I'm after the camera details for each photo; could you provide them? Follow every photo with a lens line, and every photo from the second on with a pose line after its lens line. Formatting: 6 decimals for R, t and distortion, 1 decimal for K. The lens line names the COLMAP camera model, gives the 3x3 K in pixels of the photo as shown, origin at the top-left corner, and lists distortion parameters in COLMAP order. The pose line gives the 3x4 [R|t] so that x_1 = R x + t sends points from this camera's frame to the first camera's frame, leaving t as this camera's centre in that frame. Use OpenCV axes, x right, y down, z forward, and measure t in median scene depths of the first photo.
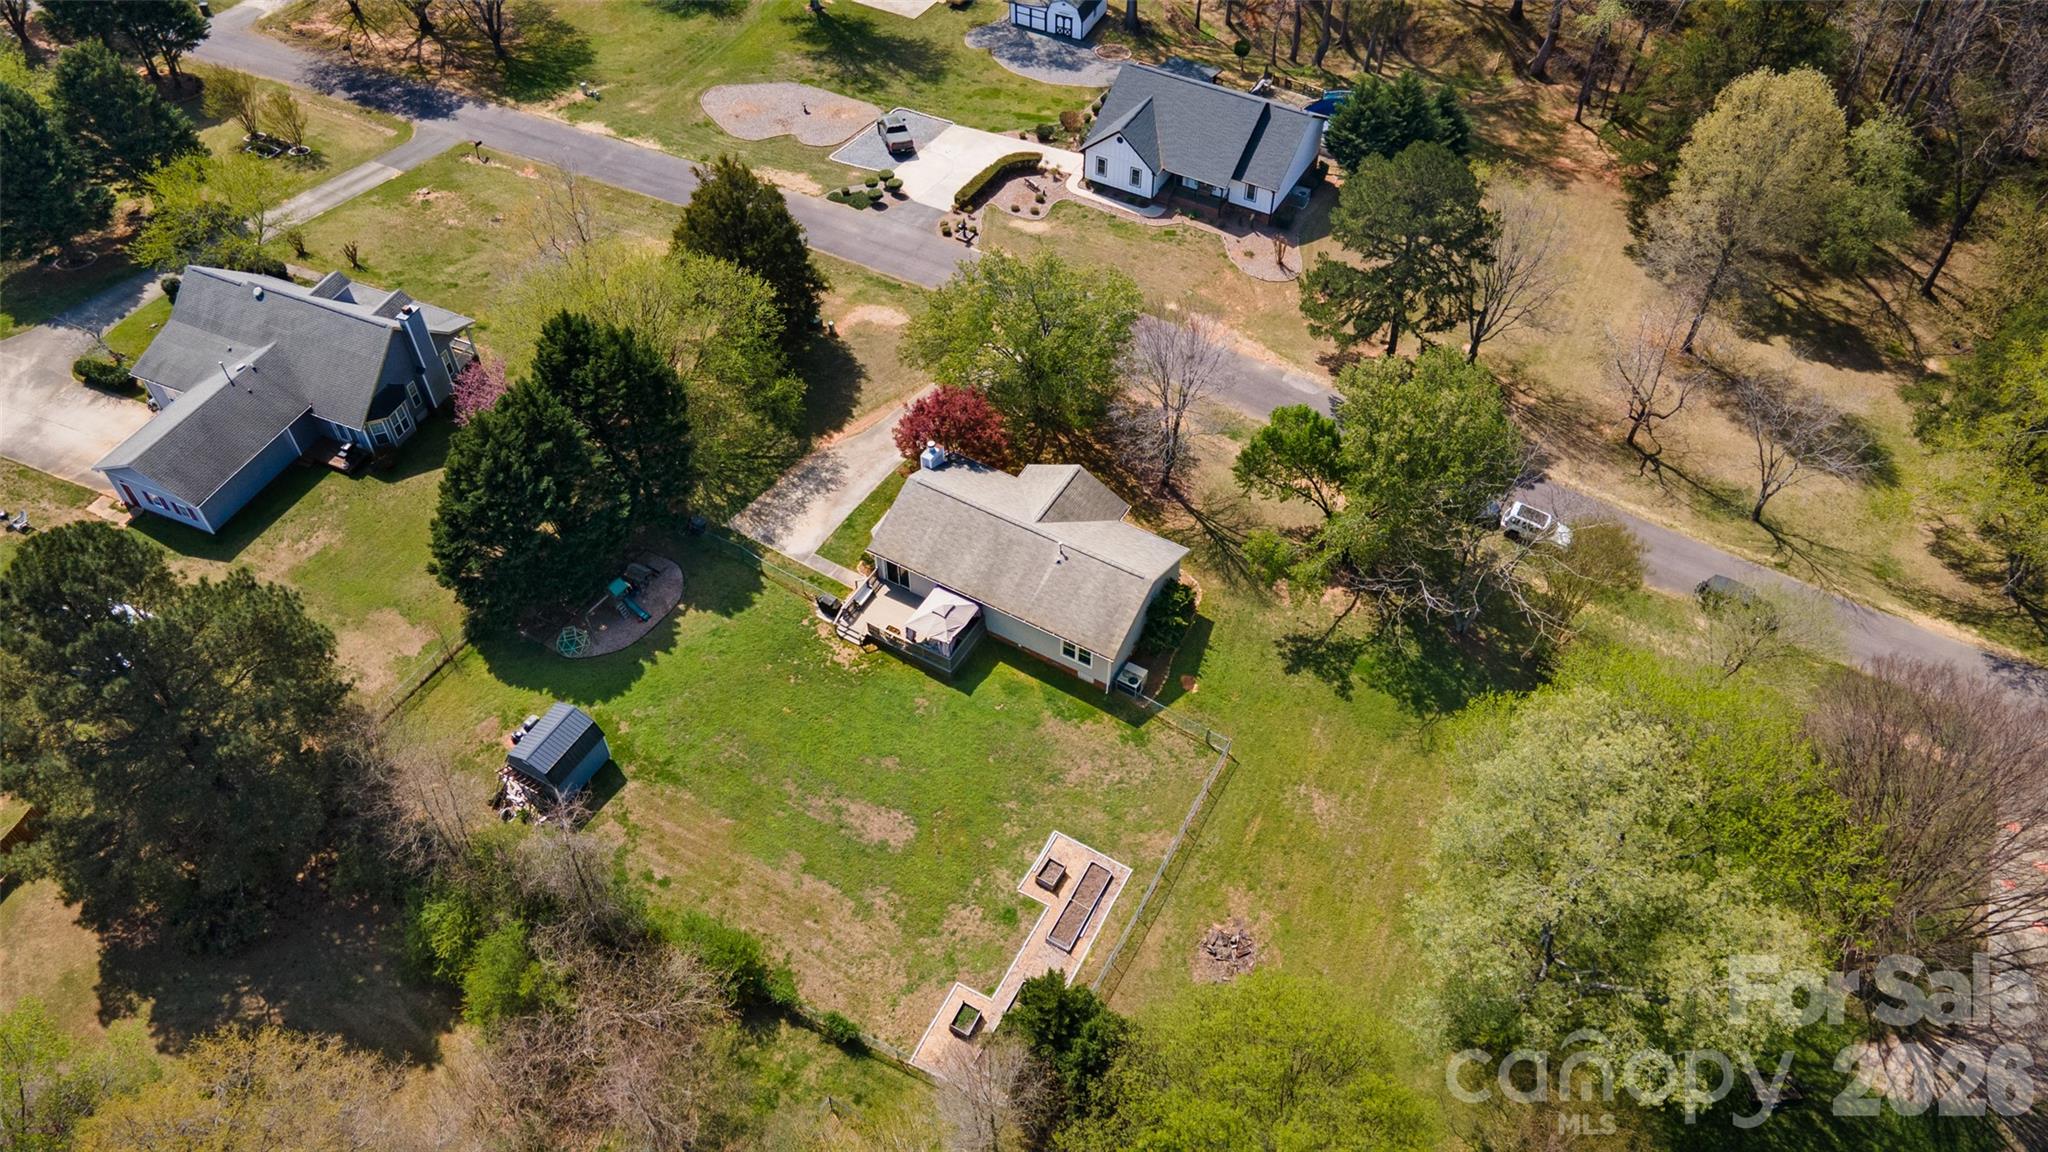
lens RADIAL K [[1484.5, 0, 1024.0], [0, 1484.5, 576.0], [0, 0, 1]] dist [0.003130, 0.076828]
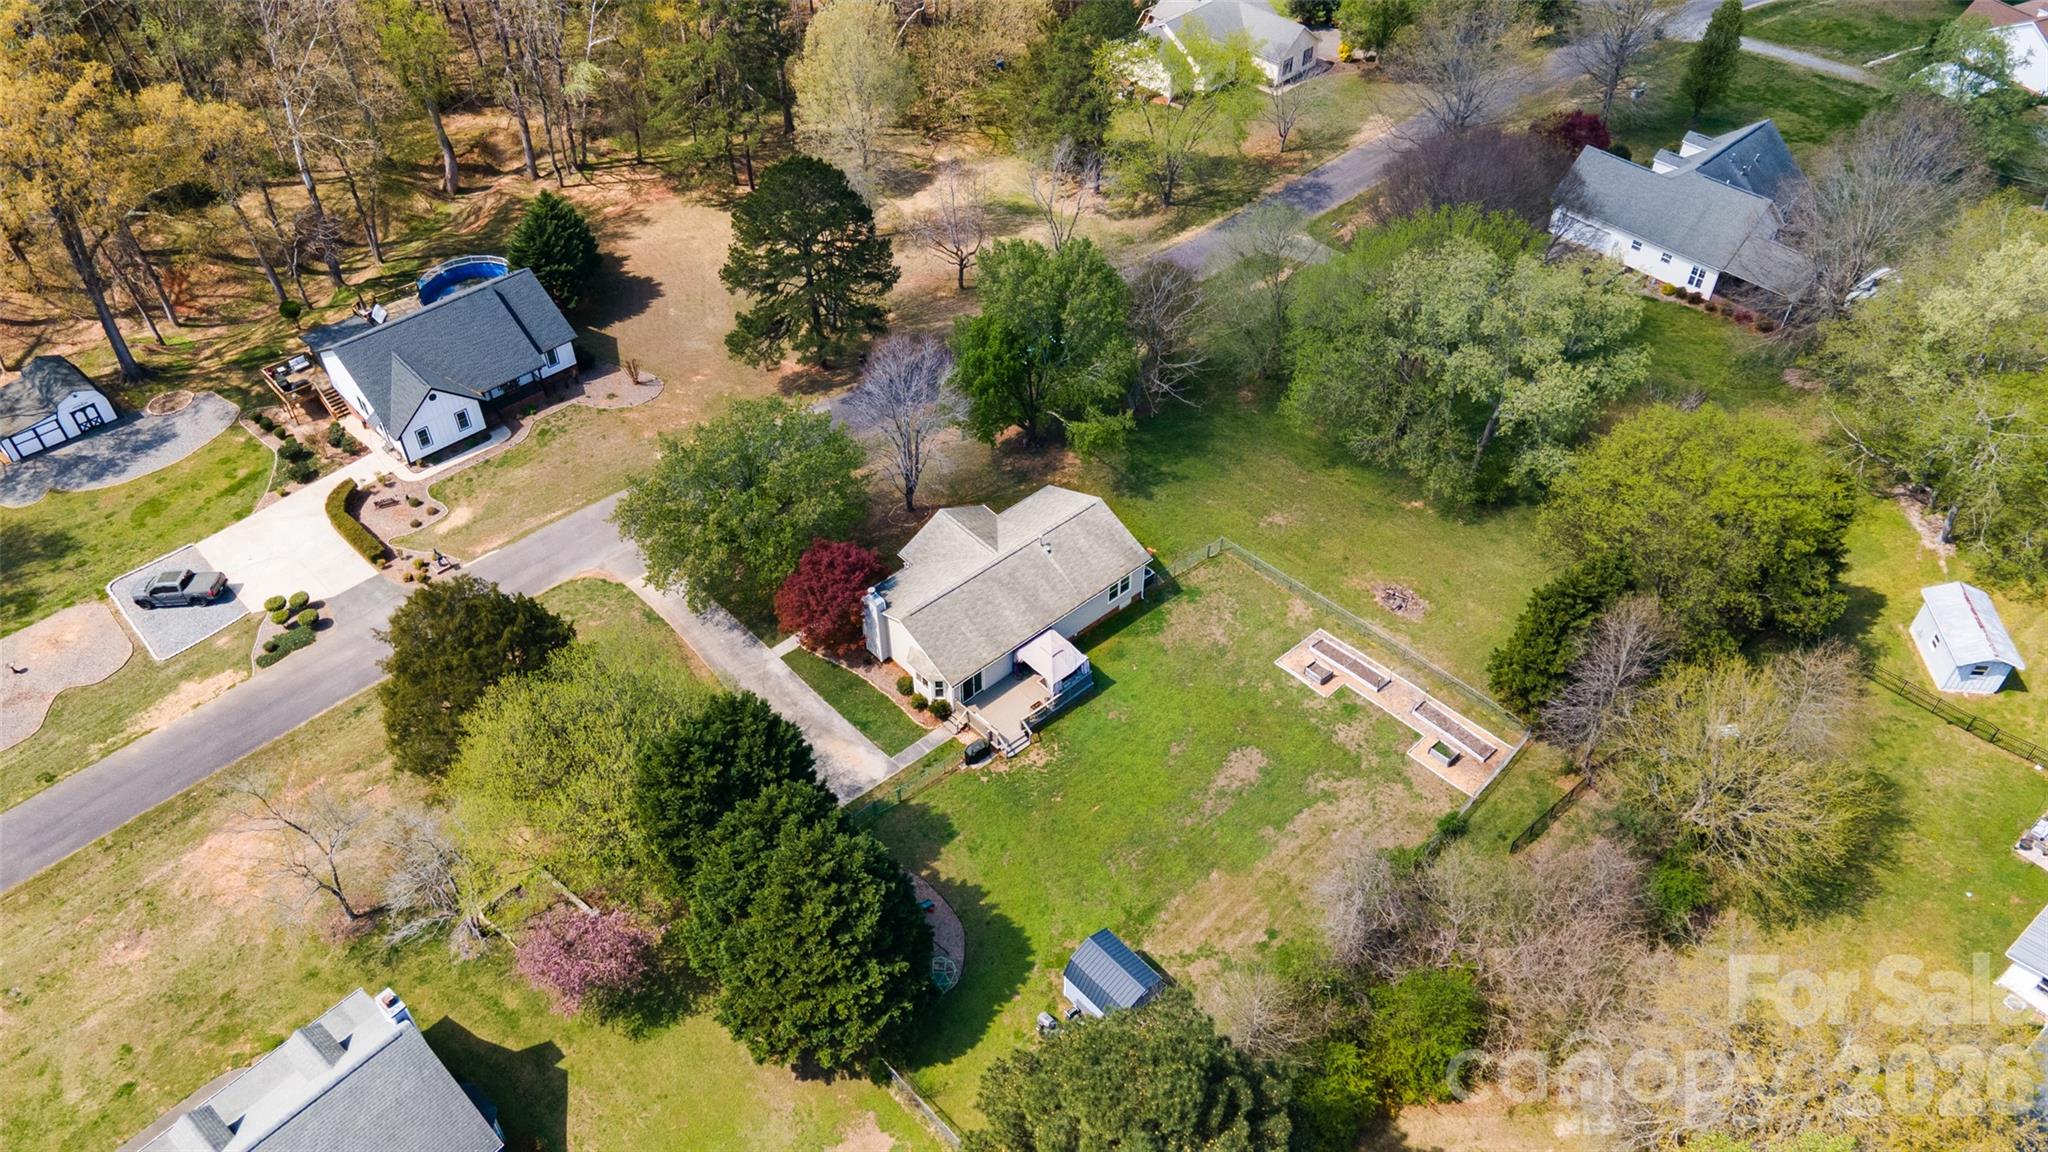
lens RADIAL K [[1484.5, 0, 1024.0], [0, 1484.5, 576.0], [0, 0, 1]] dist [0.003130, 0.076828]
pose [[0.308543, -0.658670, 0.686261, -0.525850], [0.713755, 0.637220, 0.290696, -0.231925], [-0.628772, 0.400130, 0.666739, 0.210079]]
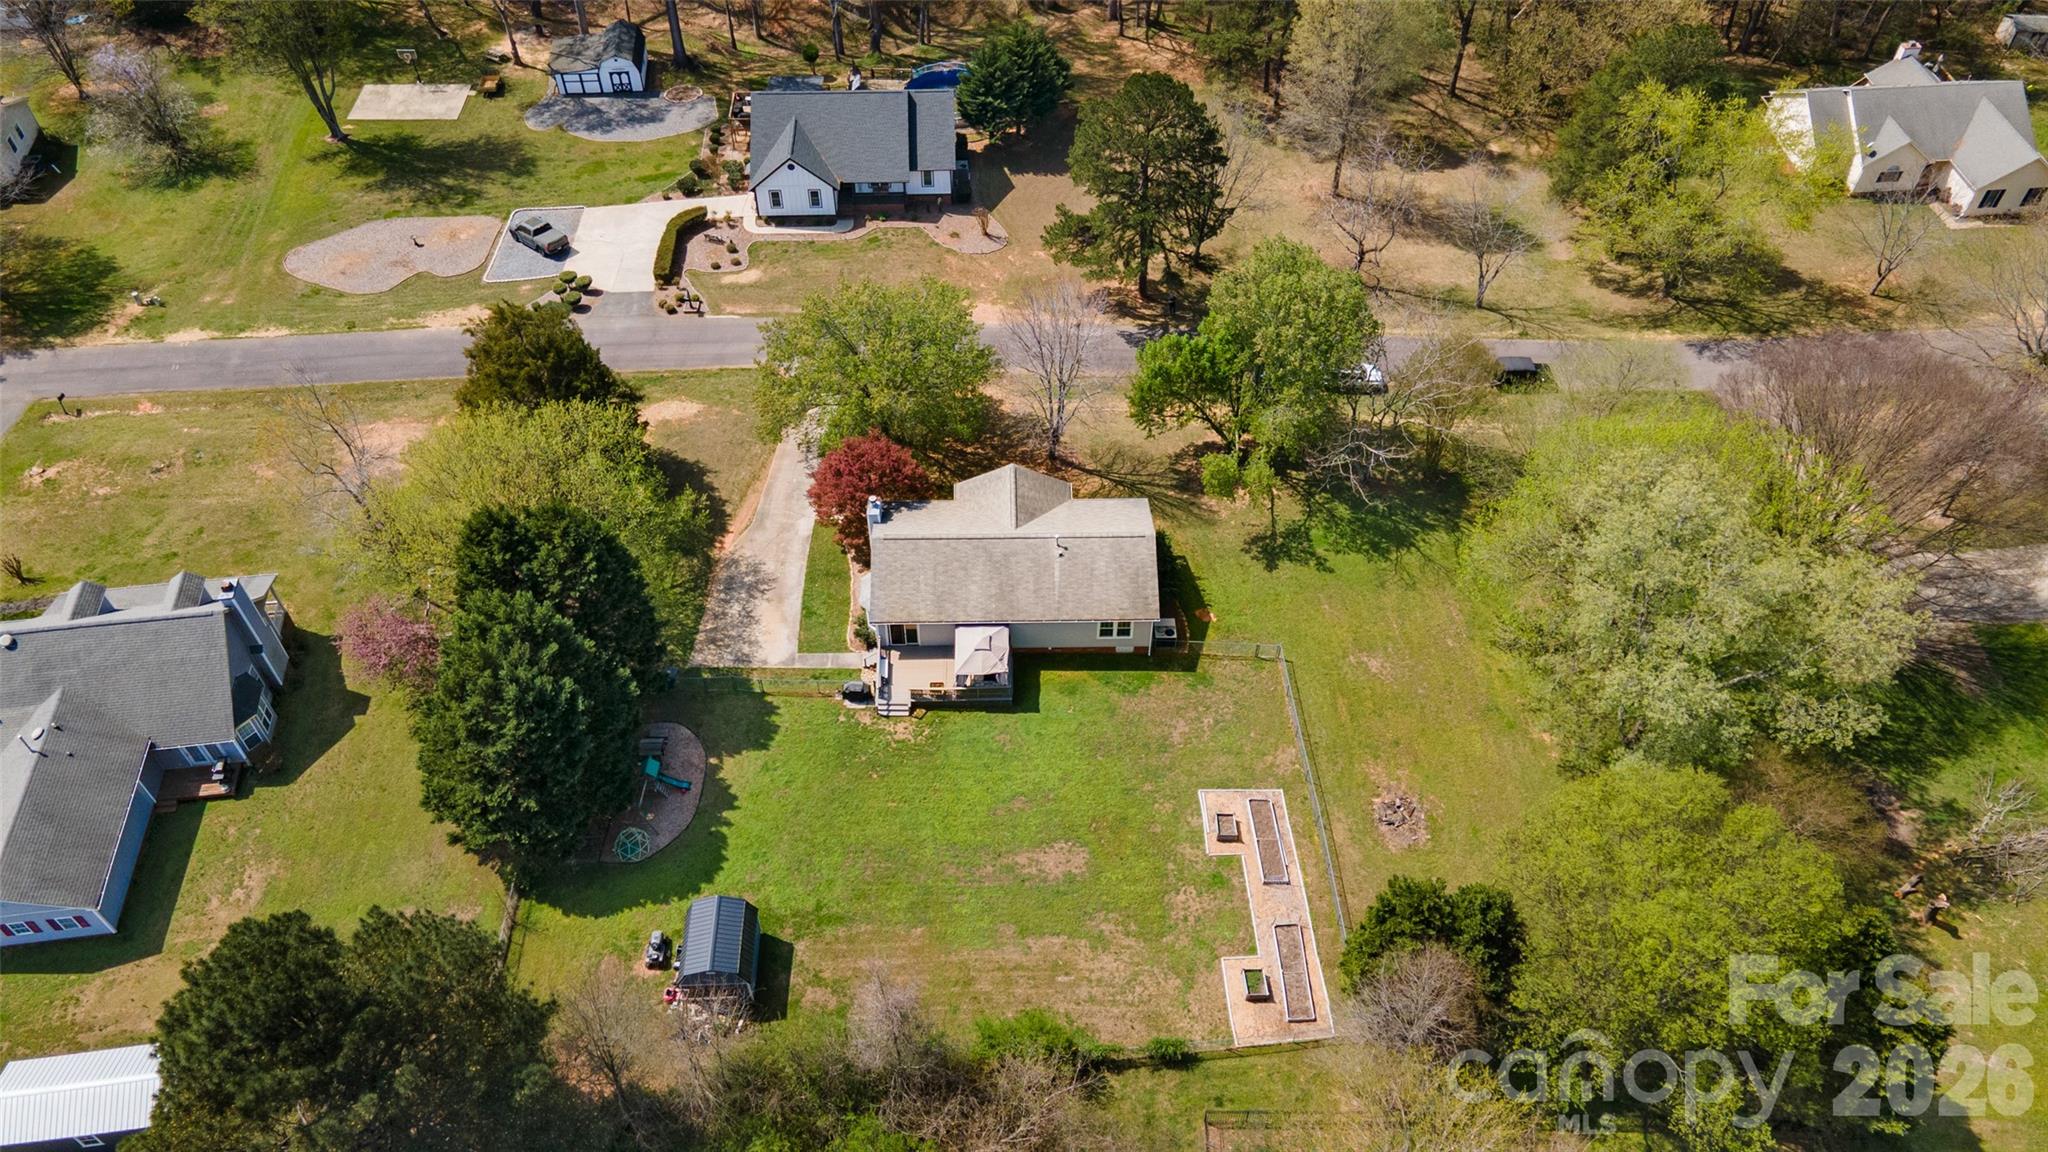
lens RADIAL K [[1484.5, 0, 1024.0], [0, 1484.5, 576.0], [0, 0, 1]] dist [0.003130, 0.076828]
pose [[0.854845, -0.386544, 0.346157, -0.250530], [0.387455, 0.919252, 0.069673, -0.054085], [-0.345137, 0.074561, 0.935586, 0.048242]]
